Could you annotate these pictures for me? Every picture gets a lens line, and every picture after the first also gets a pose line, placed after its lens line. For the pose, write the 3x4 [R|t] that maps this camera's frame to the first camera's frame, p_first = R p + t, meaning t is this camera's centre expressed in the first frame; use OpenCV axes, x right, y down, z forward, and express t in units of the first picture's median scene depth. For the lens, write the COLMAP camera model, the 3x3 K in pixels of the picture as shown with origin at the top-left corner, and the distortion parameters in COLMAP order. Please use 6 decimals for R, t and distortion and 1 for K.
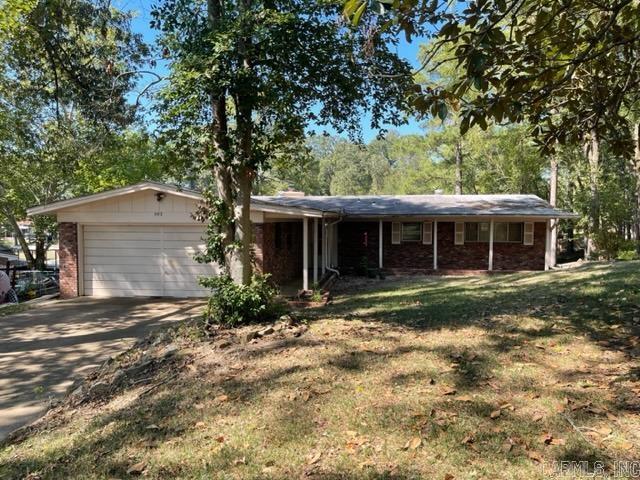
lens RADIAL K [[481.1, 0, 325.0], [0, 481.1, 244.4], [0, 0, 1]] dist [0.047689, -0.050011]
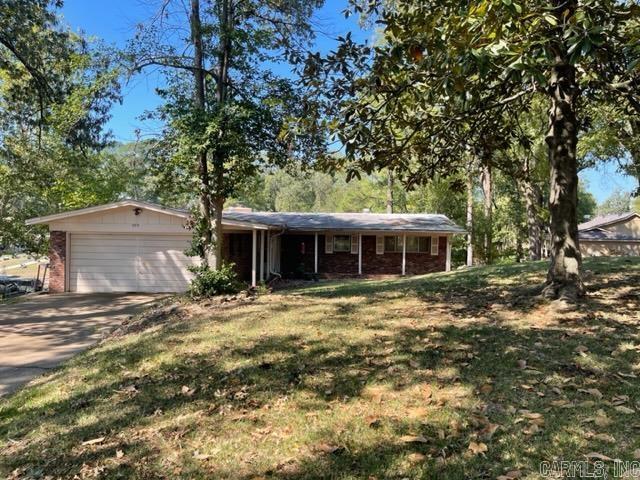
lens RADIAL K [[481.1, 0, 320.2], [0, 481.1, 237.9], [0, 0, 1]] dist [0.047689, -0.050011]
pose [[0.994472, 0.012159, 0.104299, 0.000027], [-0.007401, 0.998919, -0.045886, 0.023306], [-0.104745, 0.044860, 0.993487, -0.287376]]
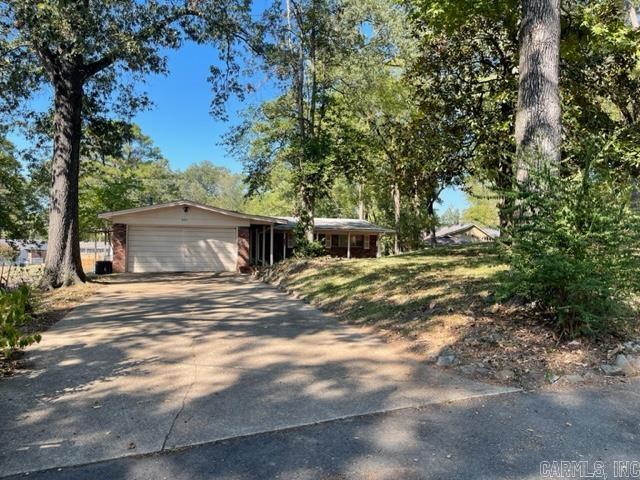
lens RADIAL K [[481.1, 0, 318.2], [0, 481.1, 239.4], [0, 0, 1]] dist [0.047689, -0.050011]
pose [[0.917911, 0.017408, 0.396403, -0.565707], [0.011286, 0.997487, -0.069939, 0.120070], [-0.396625, 0.068672, 0.915409, -0.653600]]
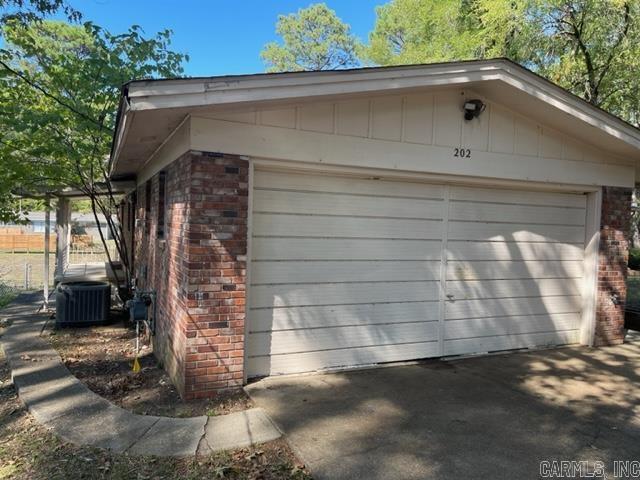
lens RADIAL K [[481.1, 0, 323.5], [0, 481.1, 241.4], [0, 0, 1]] dist [0.047689, -0.050011]
pose [[0.858194, 0.008272, 0.513258, -0.640777], [0.005541, 0.999663, -0.025376, 0.020026], [-0.513295, 0.024621, 0.857859, 0.705490]]
